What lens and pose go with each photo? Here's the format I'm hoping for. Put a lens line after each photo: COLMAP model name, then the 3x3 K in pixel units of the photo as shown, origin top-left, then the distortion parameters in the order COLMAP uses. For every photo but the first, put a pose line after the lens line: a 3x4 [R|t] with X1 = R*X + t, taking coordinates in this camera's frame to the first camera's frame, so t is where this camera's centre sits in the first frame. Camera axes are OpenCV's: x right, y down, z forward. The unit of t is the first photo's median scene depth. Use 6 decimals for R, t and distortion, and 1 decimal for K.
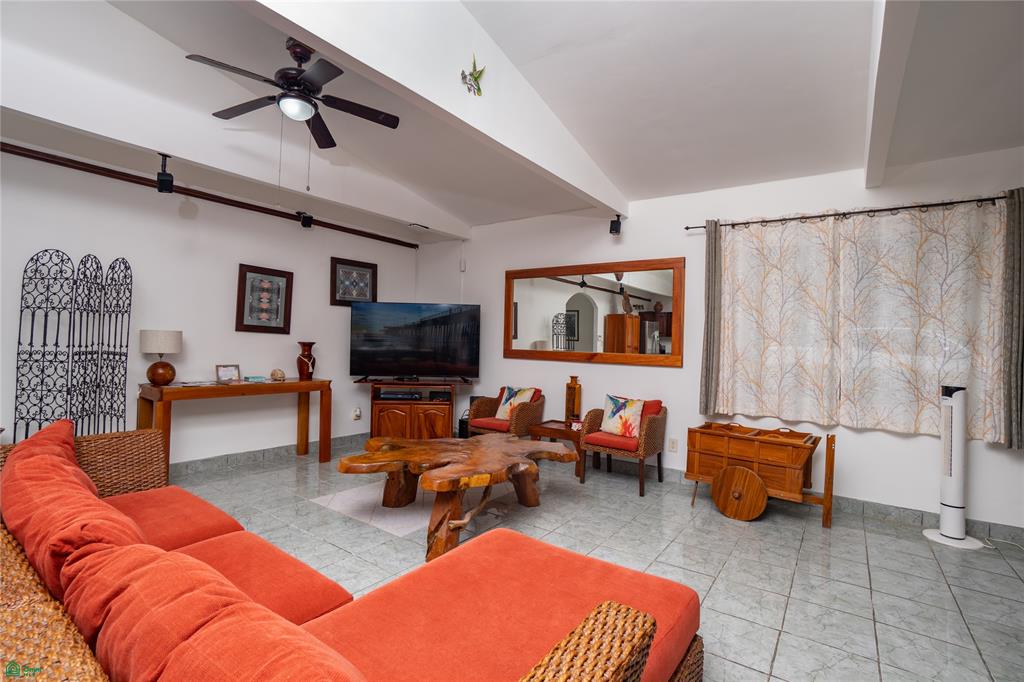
lens RADIAL K [[479.5, 0, 512.0], [0, 479.5, 341.0], [0, 0, 1]] dist [-0.059472, 0.026881]
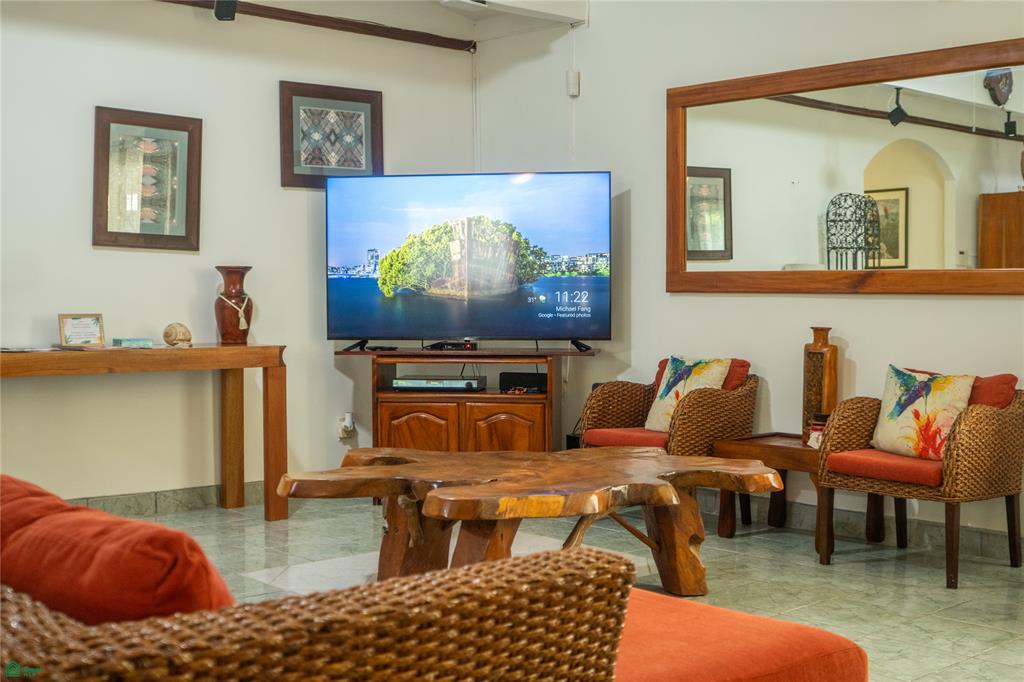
lens RADIAL K [[1275.9, 0, 512.0], [0, 1275.9, 341.0], [0, 0, 1]] dist [-0.089853, -0.007168]
pose [[0.975656, -0.017602, -0.218601, 0.108115], [0.026057, 0.999017, 0.035857, 0.038126], [0.217755, -0.040680, 0.975155, -0.165067]]
